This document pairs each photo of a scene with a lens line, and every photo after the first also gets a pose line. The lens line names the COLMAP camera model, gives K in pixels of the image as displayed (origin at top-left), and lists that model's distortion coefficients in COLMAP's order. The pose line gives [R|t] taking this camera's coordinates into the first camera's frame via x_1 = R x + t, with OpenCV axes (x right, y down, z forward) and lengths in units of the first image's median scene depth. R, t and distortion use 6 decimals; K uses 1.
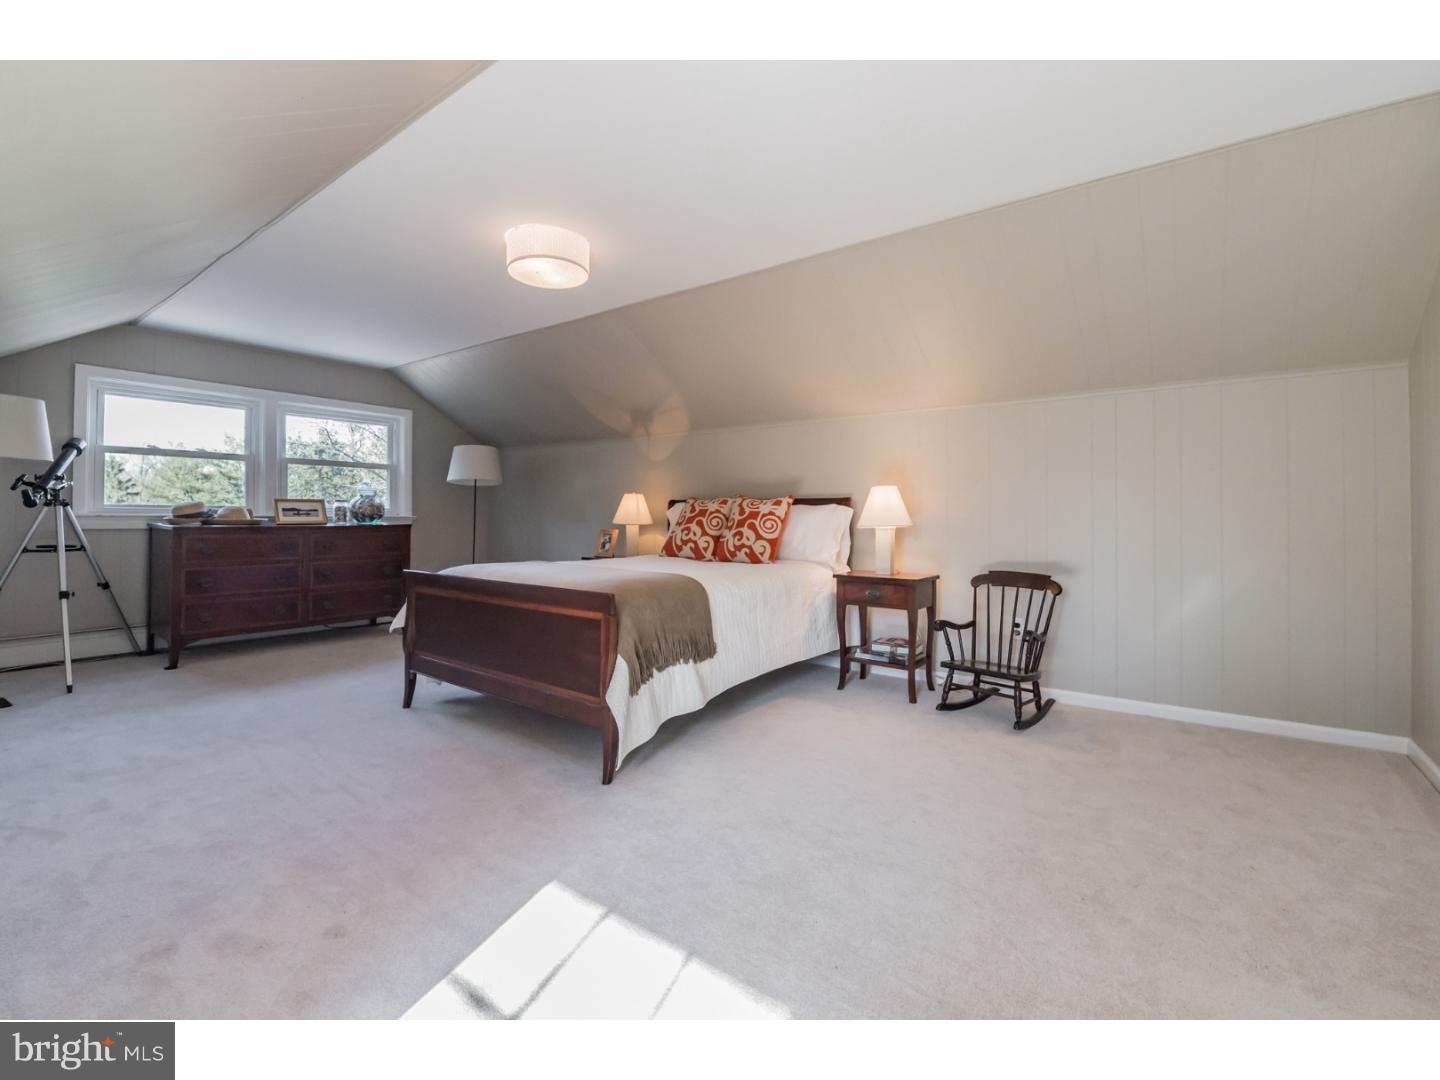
lens RADIAL K [[627.9, 0, 726.6], [0, 627.9, 531.7], [0, 0, 1]] dist [0.000488, -0.000056]
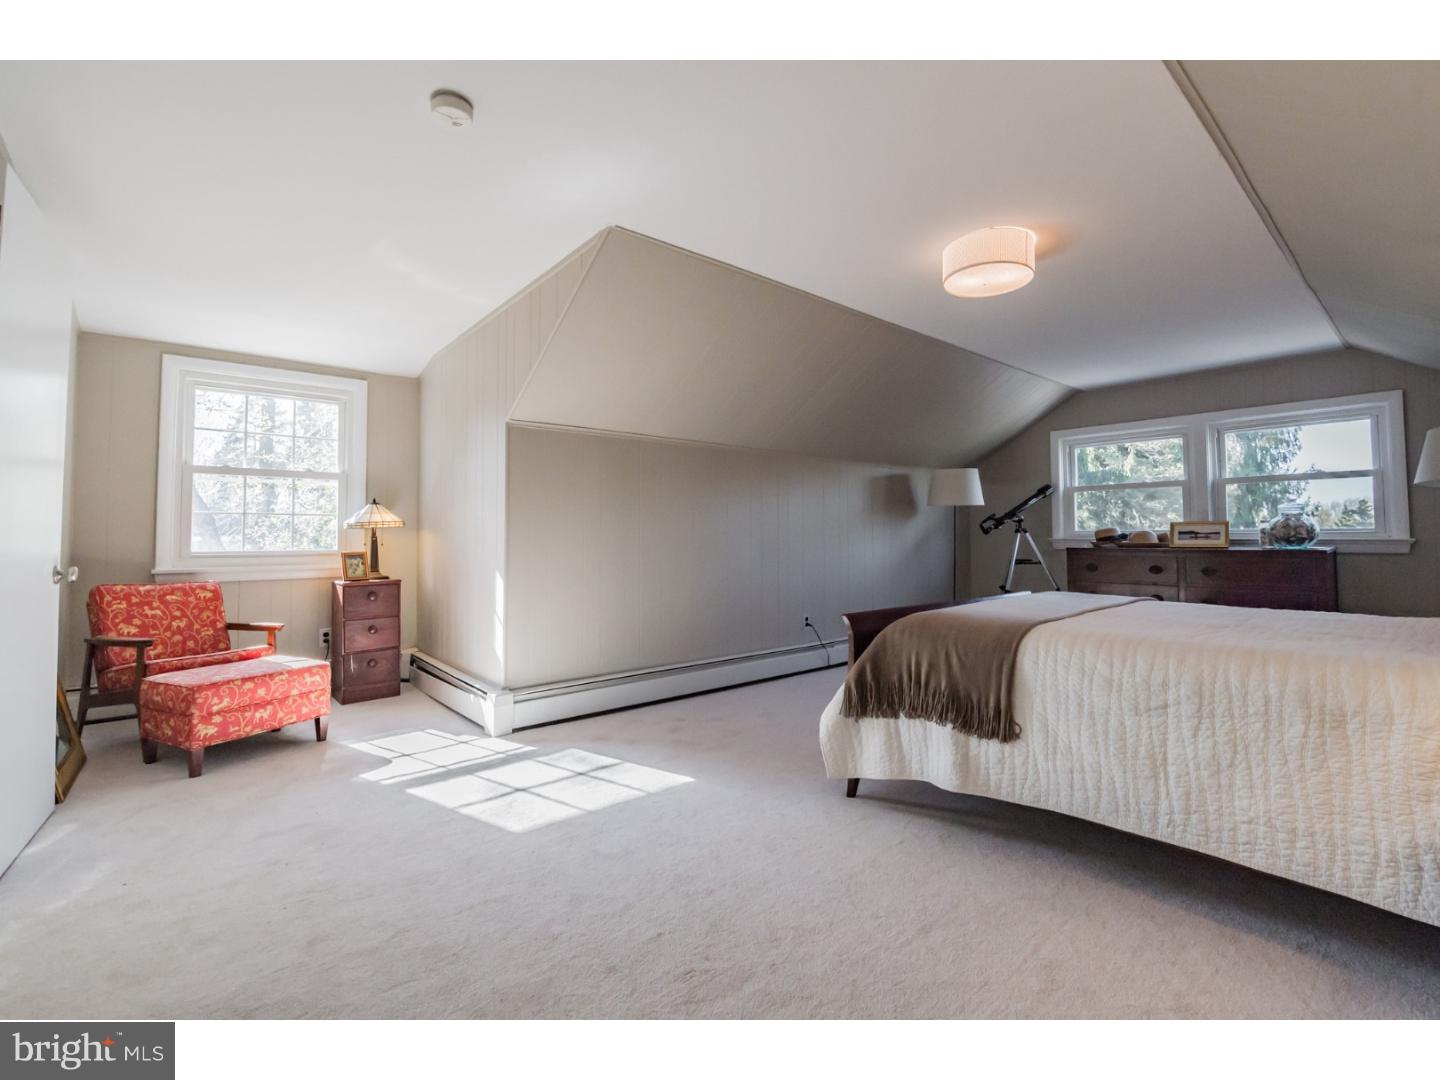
lens RADIAL K [[627.9, 0, 726.6], [0, 627.9, 531.7], [0, 0, 1]] dist [0.000488, -0.000056]
pose [[-0.221001, -0.015061, -0.975157, 0.455194], [-0.023108, 0.999681, -0.010203, -0.010527], [0.975000, 0.020279, -0.221279, 0.540668]]
